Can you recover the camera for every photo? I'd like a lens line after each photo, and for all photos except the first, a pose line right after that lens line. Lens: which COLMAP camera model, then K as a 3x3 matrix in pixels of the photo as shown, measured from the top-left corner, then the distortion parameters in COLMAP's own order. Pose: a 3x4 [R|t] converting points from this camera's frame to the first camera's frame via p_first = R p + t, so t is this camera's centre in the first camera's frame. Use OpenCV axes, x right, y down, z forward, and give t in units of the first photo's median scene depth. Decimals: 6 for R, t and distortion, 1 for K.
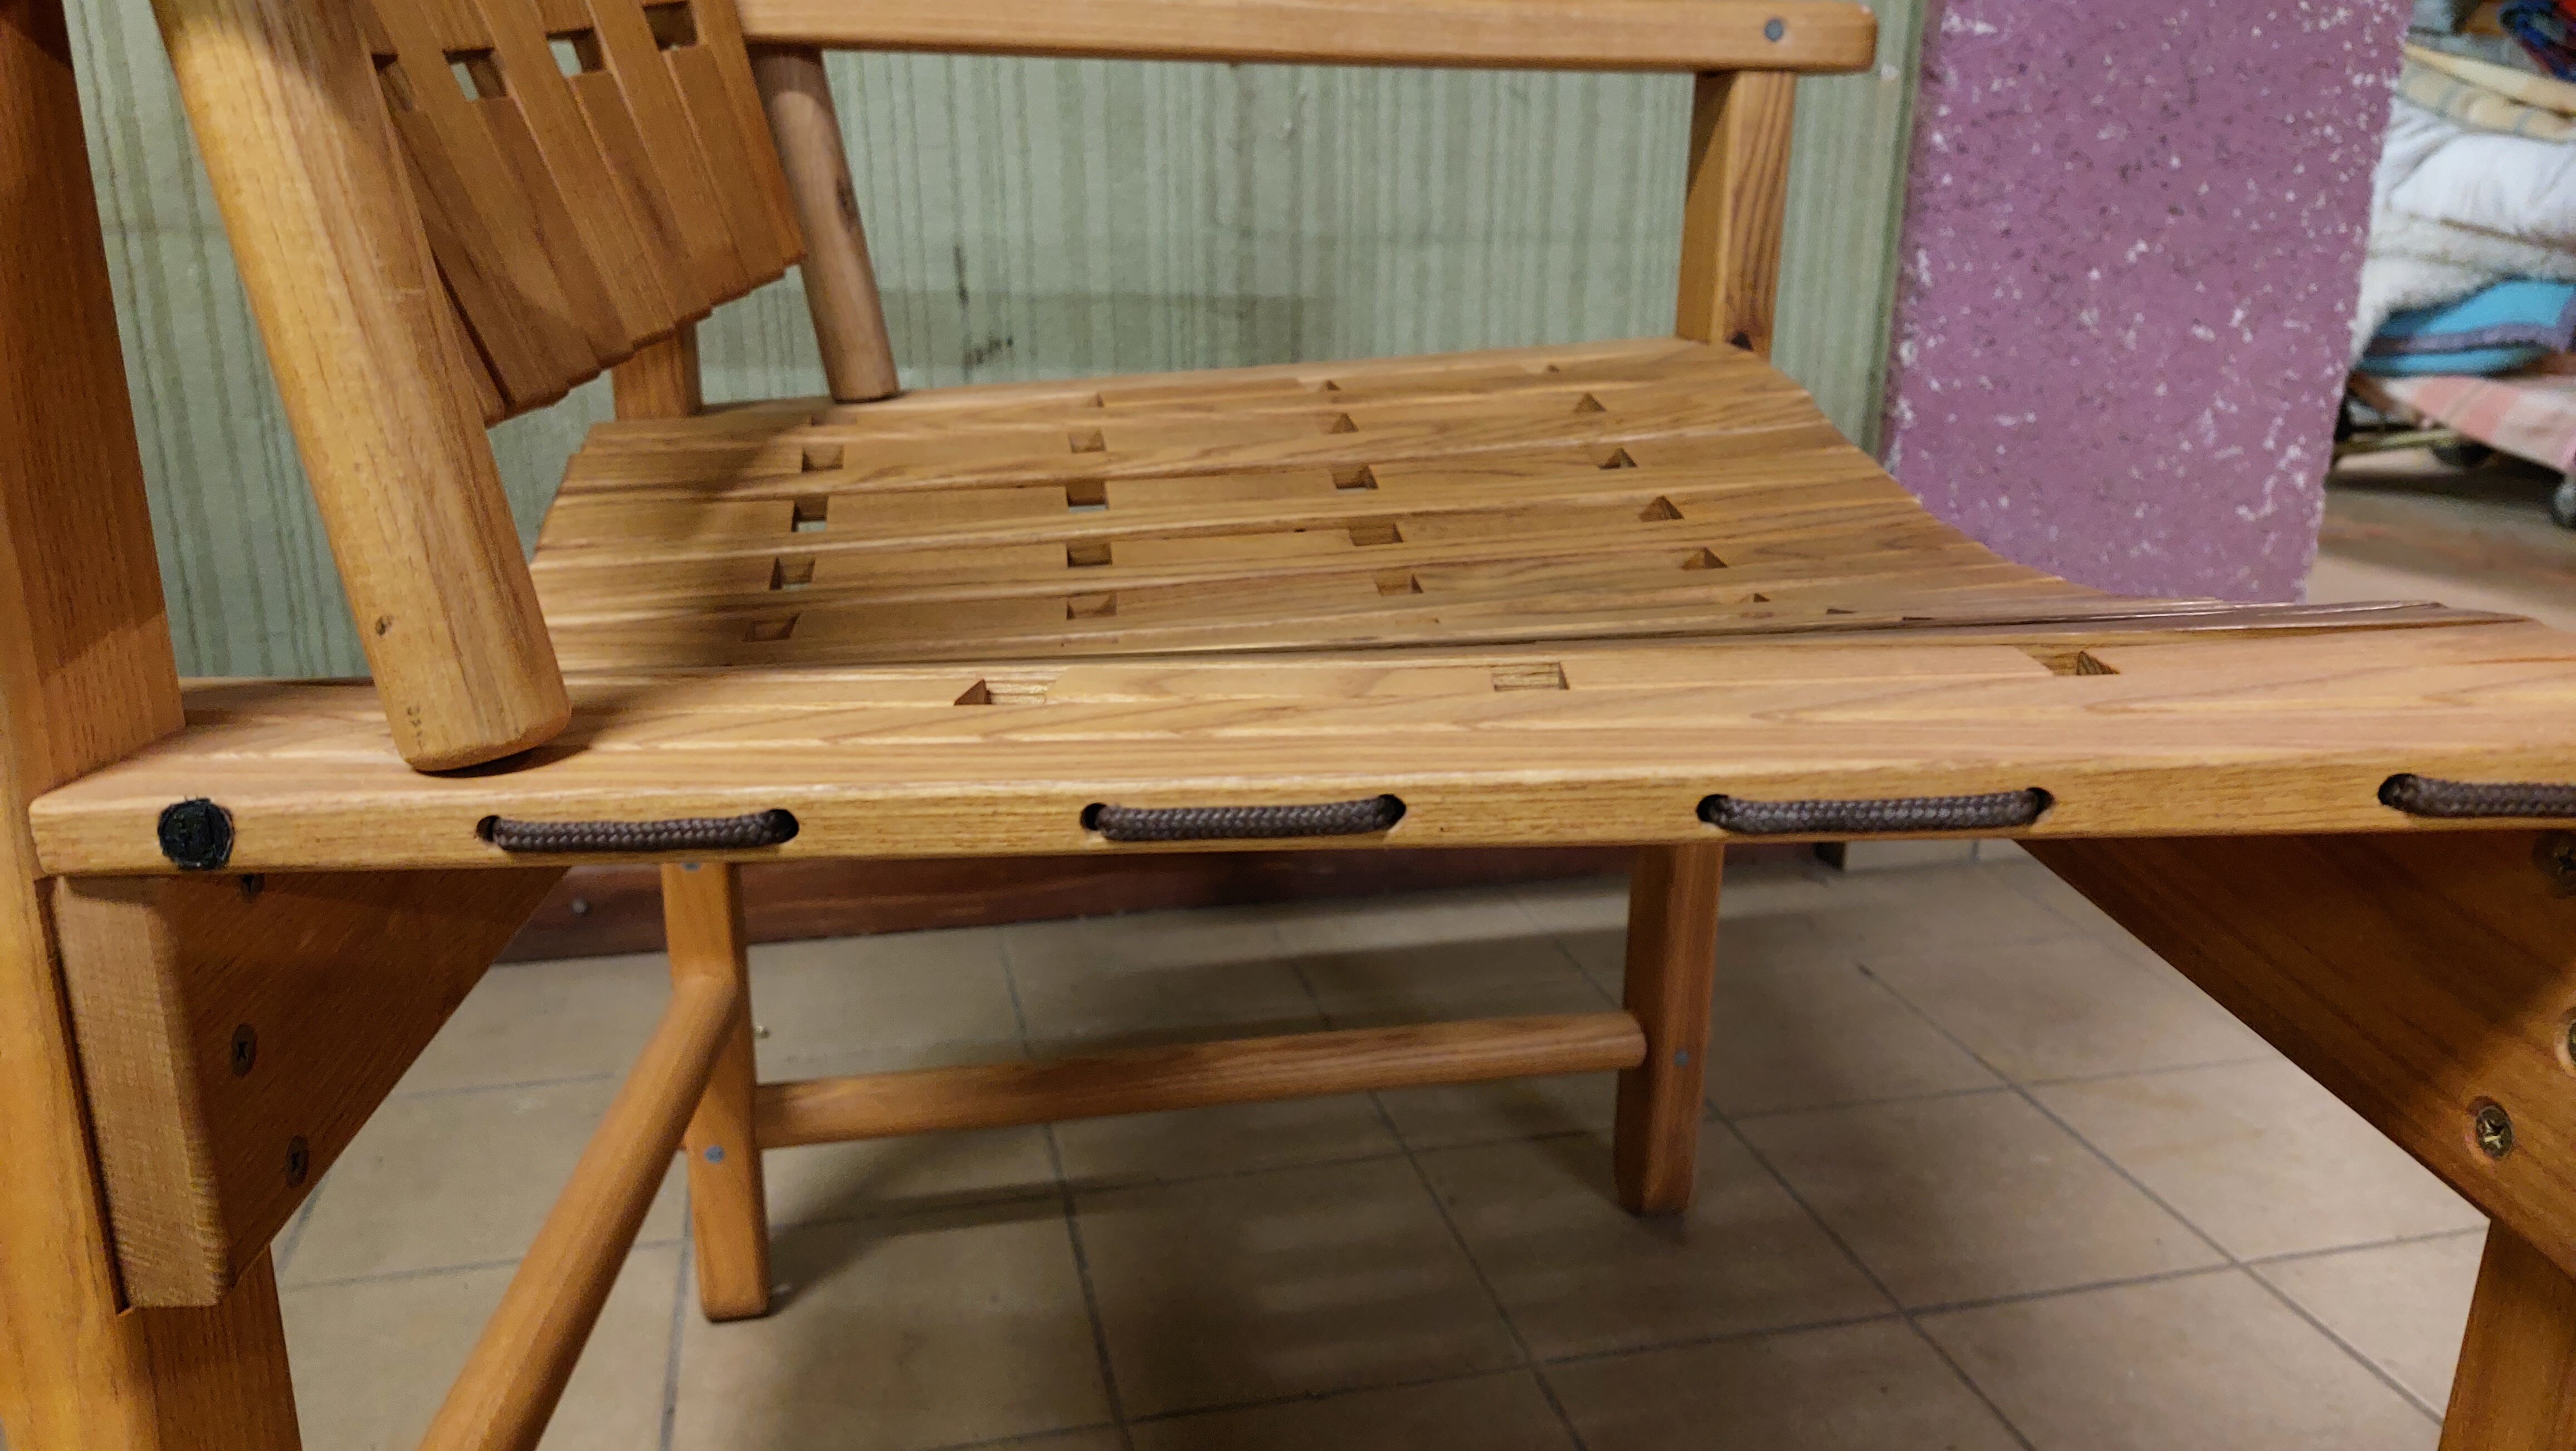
lens RADIAL K [[1873.7, 0, 1277.7], [0, 1873.7, 720.7], [0, 0, 1]] dist [0.055193, -0.074230]
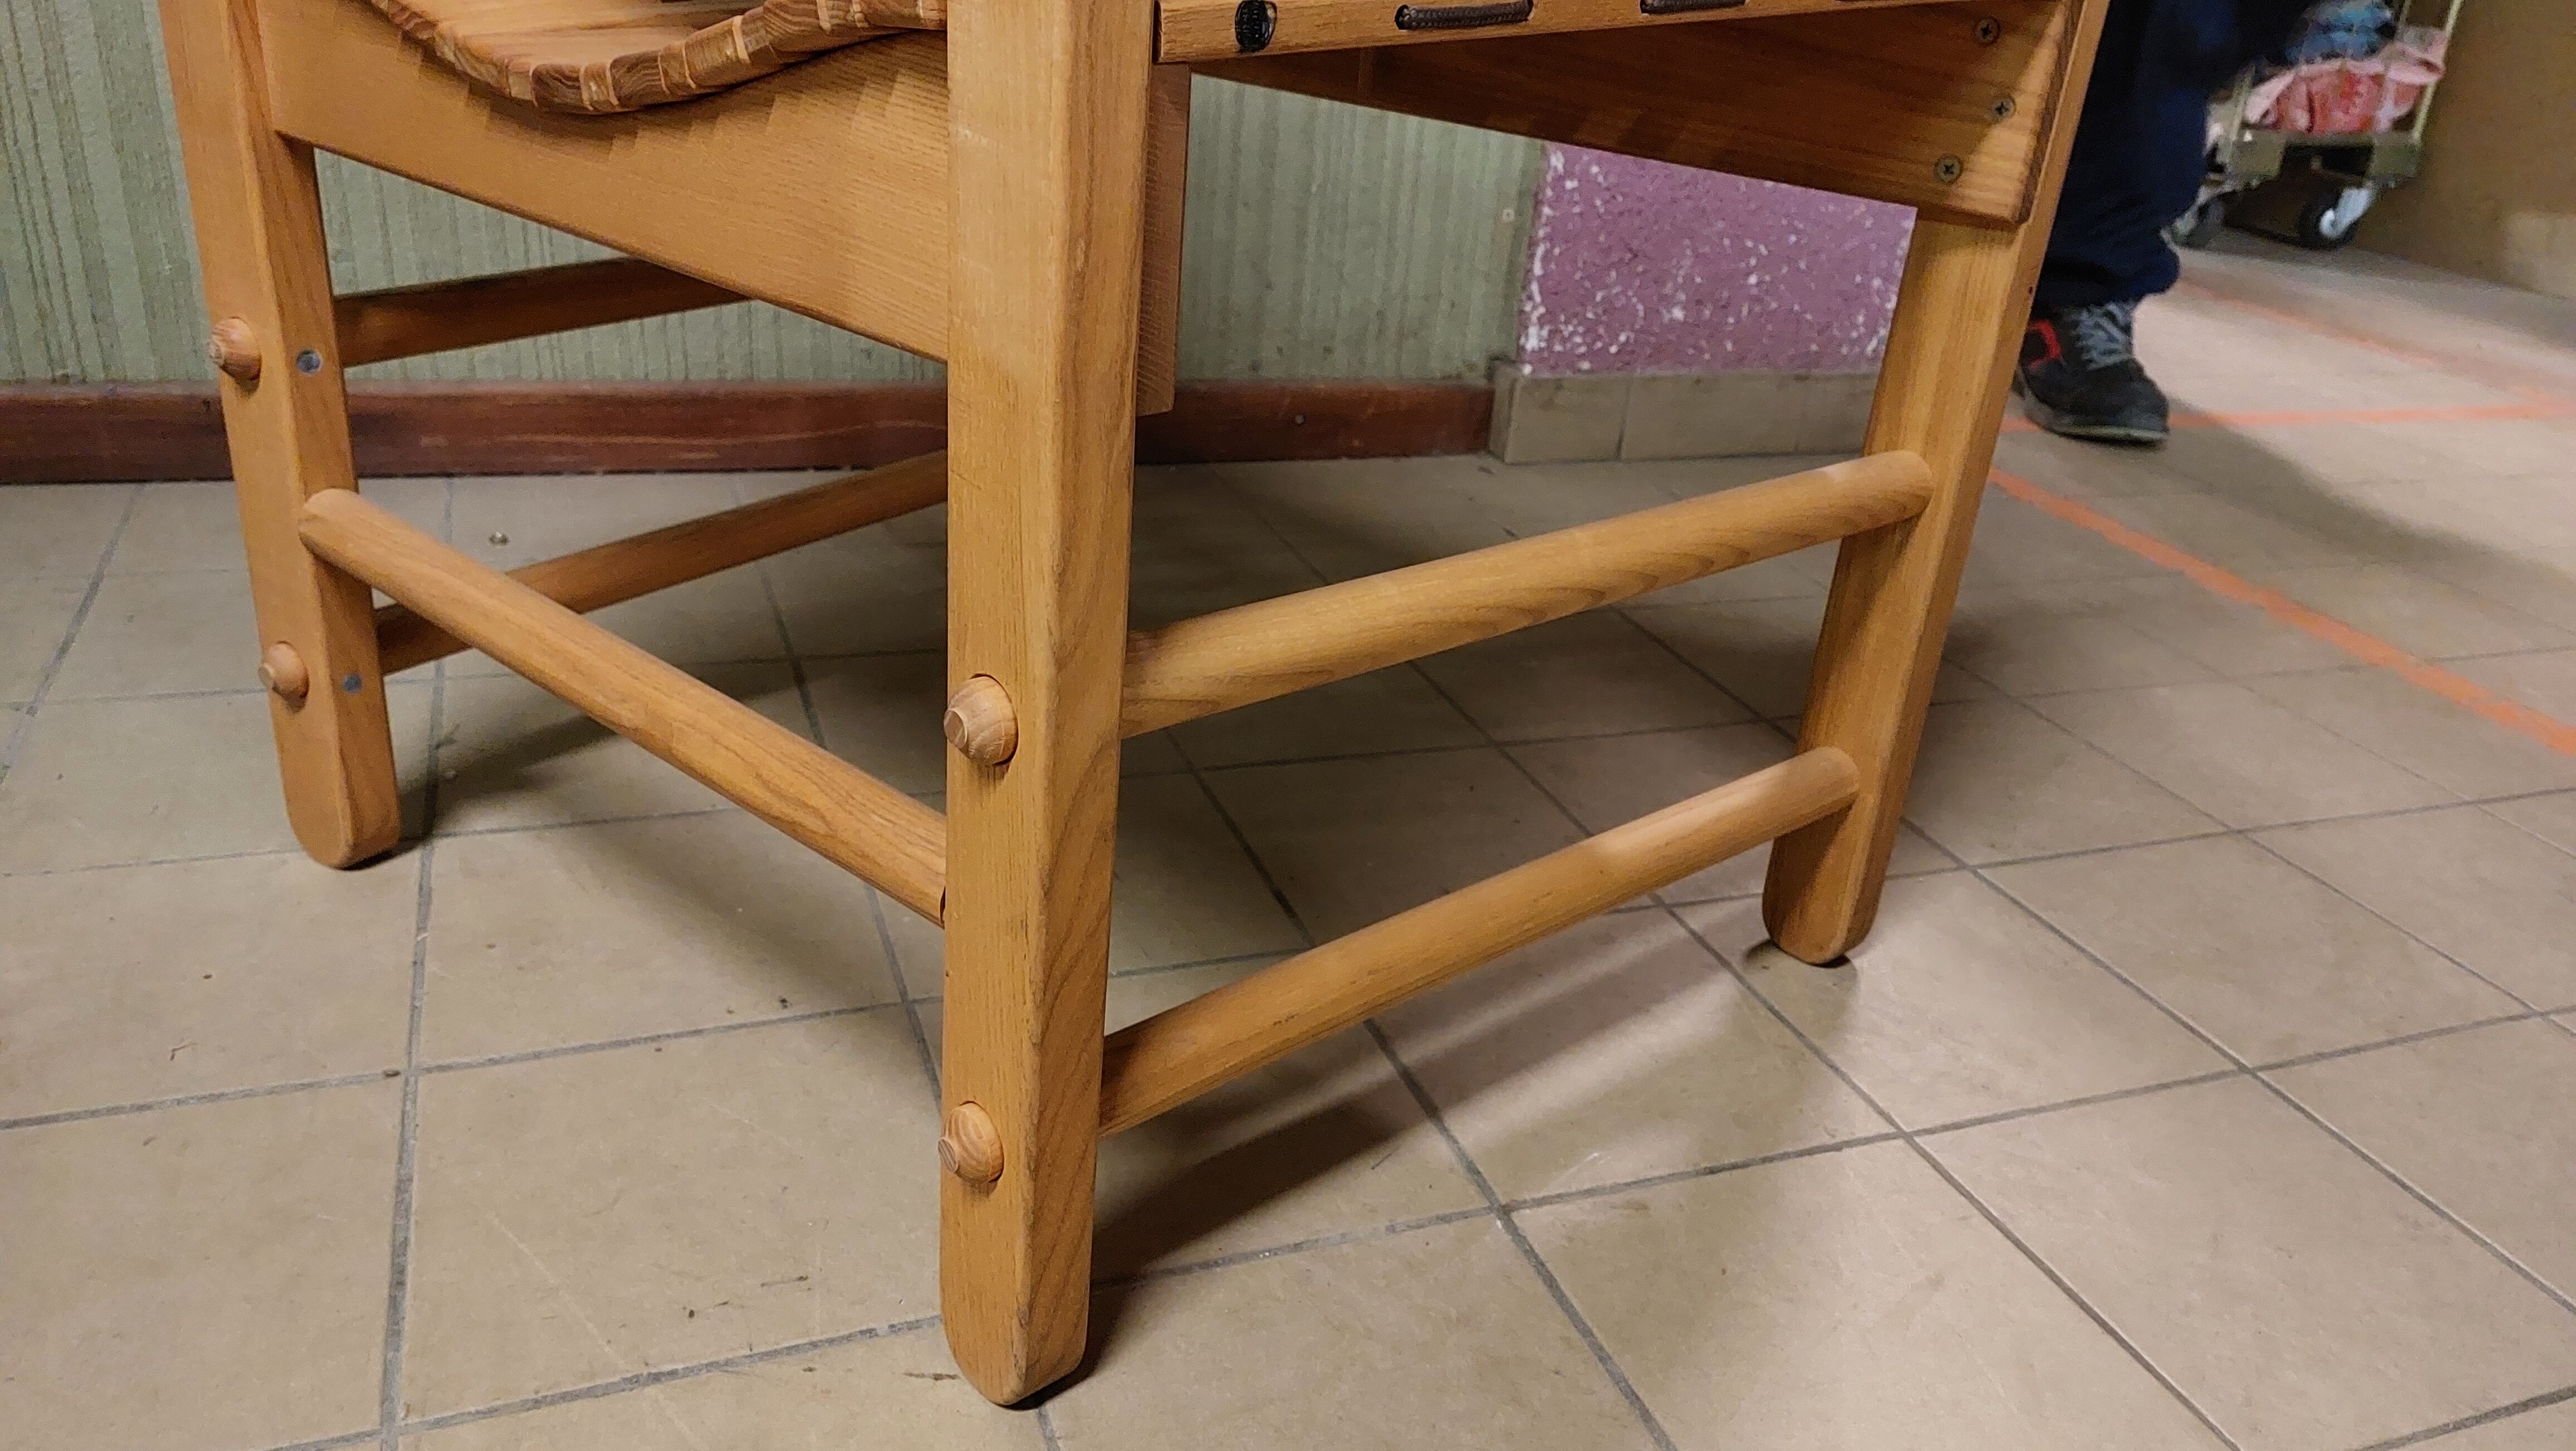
lens RADIAL K [[1854.7, 0, 1307.5], [0, 1854.7, 732.9], [0, 0, 1]] dist [0.064767, -0.076862]
pose [[0.988878, 0.013953, 0.148074, 0.020183], [-0.034883, 0.989577, 0.139714, 0.093102], [-0.144581, -0.143325, 0.979058, -0.107560]]
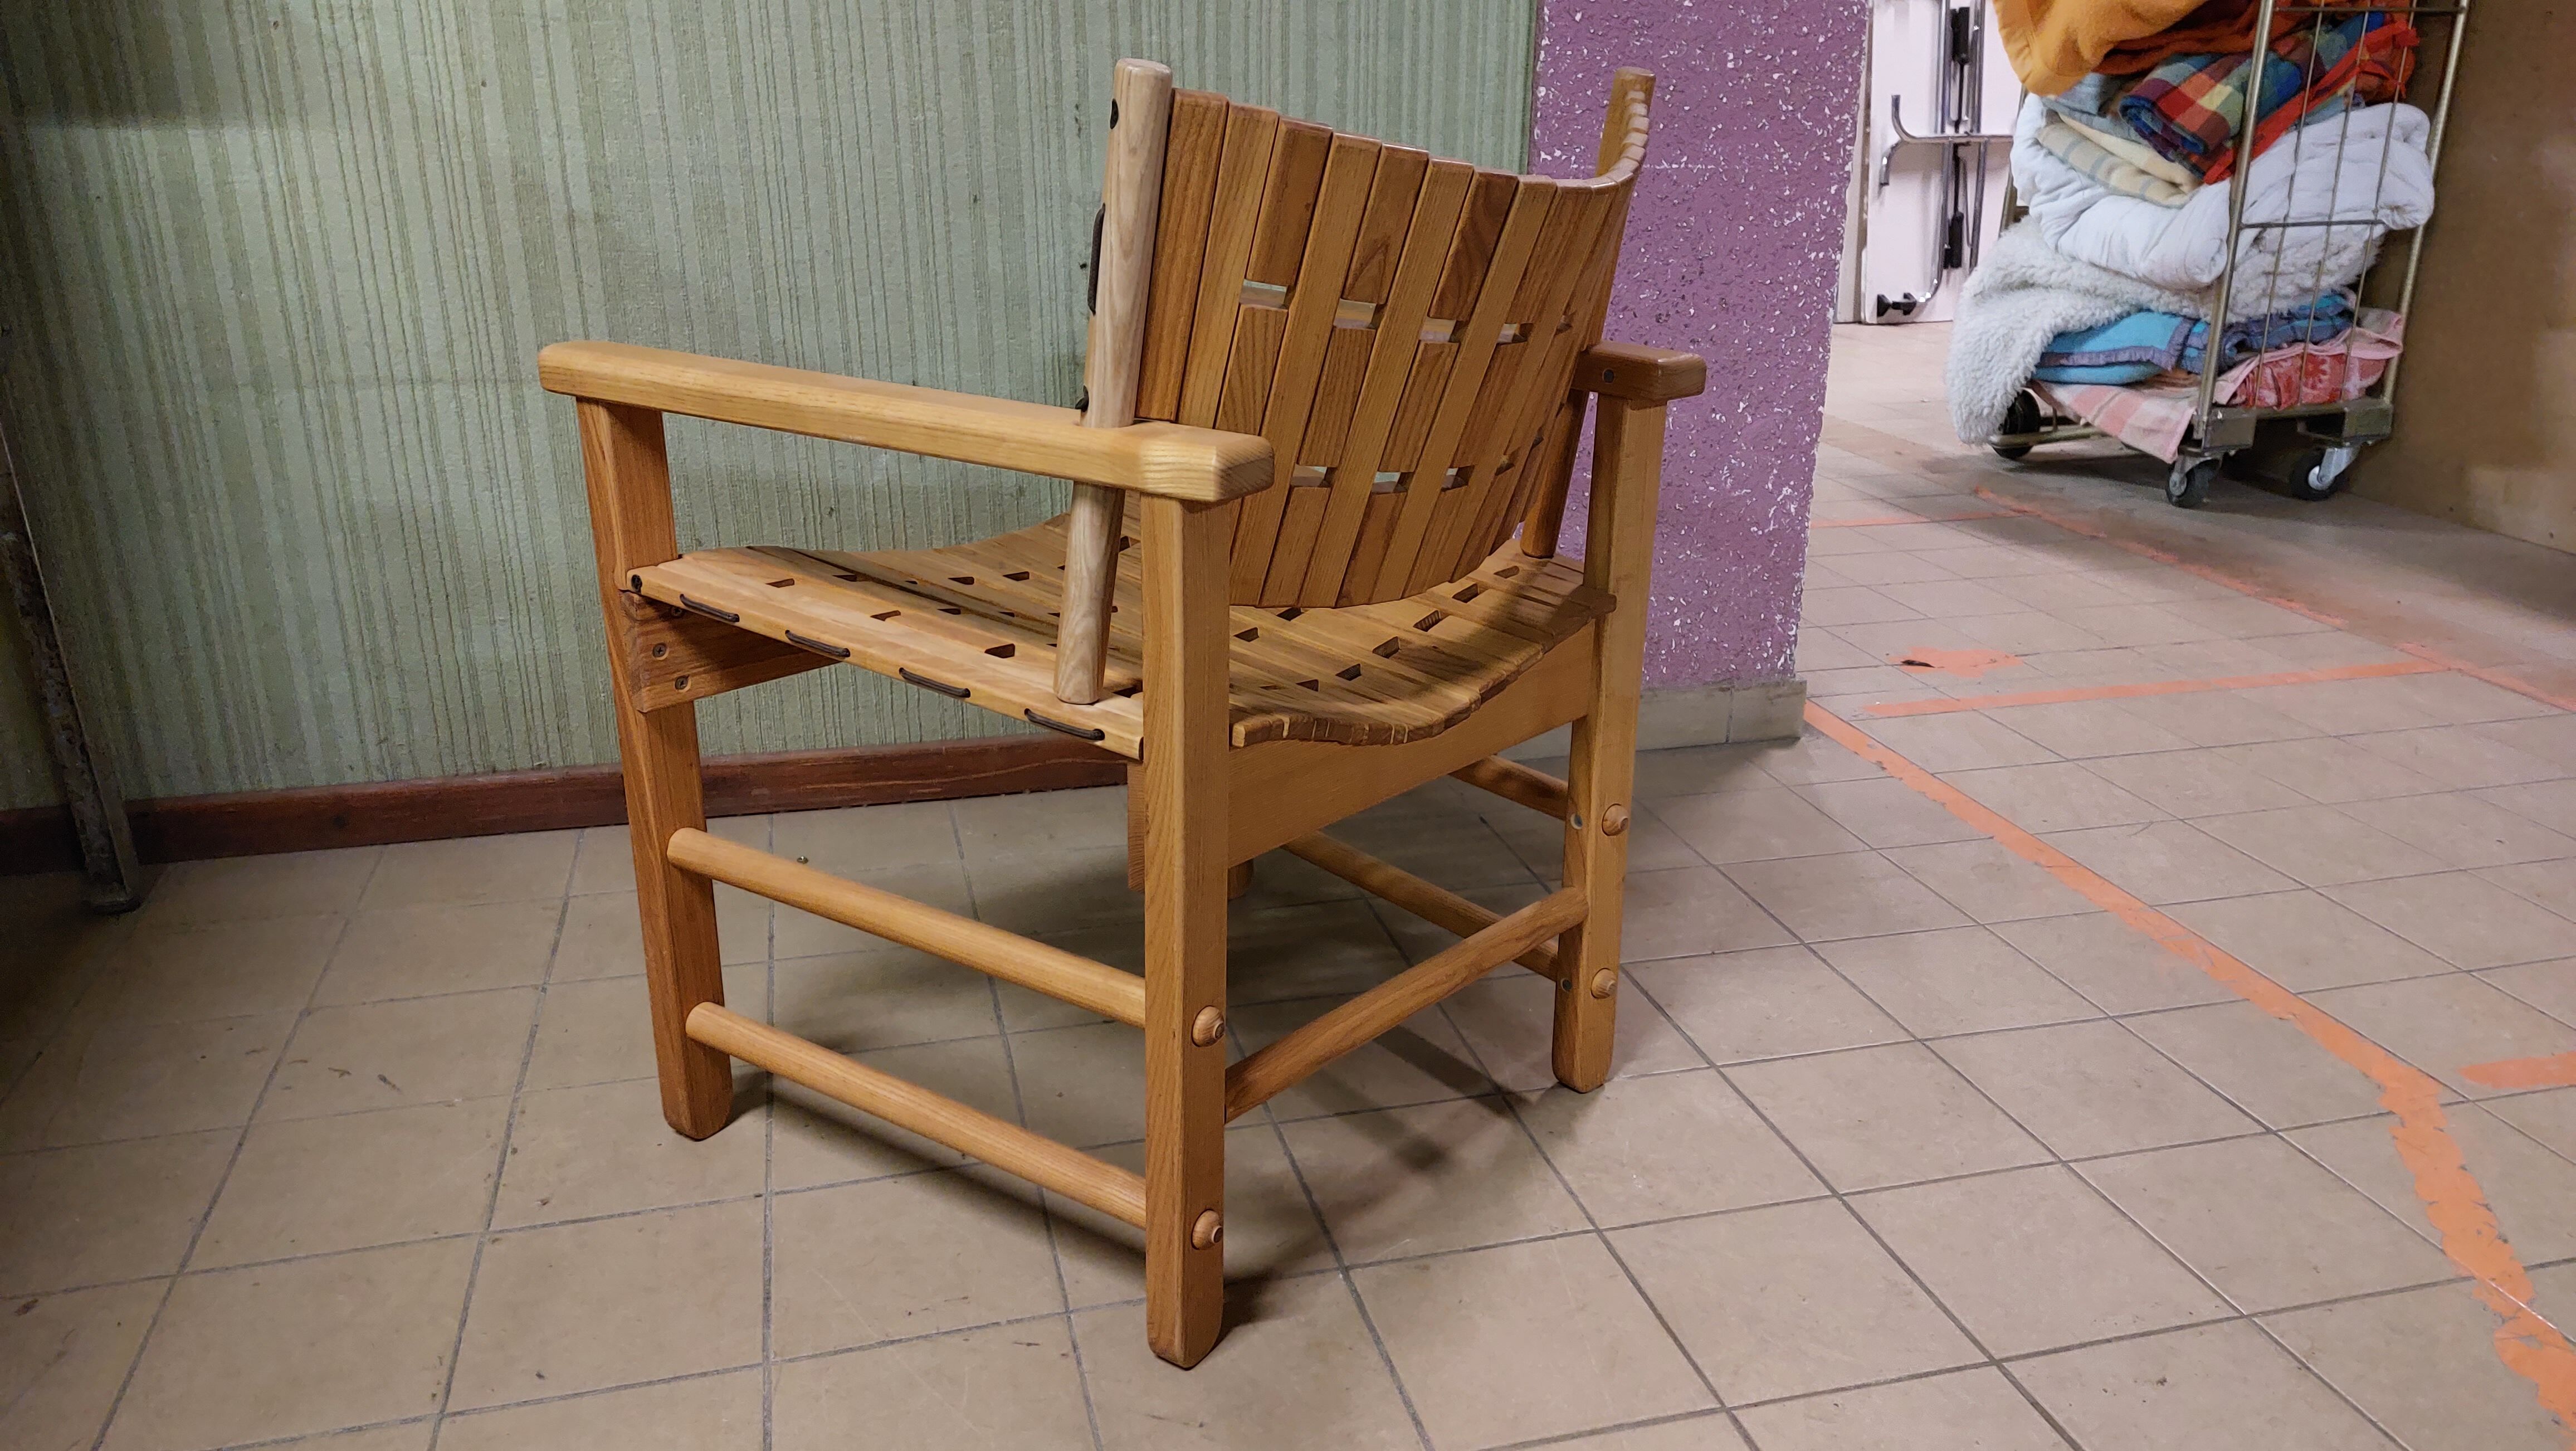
lens RADIAL K [[1838.0, 0, 1300.1], [0, 1838.0, 733.4], [0, 0, 1]] dist [0.080396, -0.097345]
pose [[0.999758, -0.005755, 0.021244, 0.111445], [0.004772, 0.998928, 0.046050, -0.016177], [-0.021486, -0.045938, 0.998713, -0.540114]]
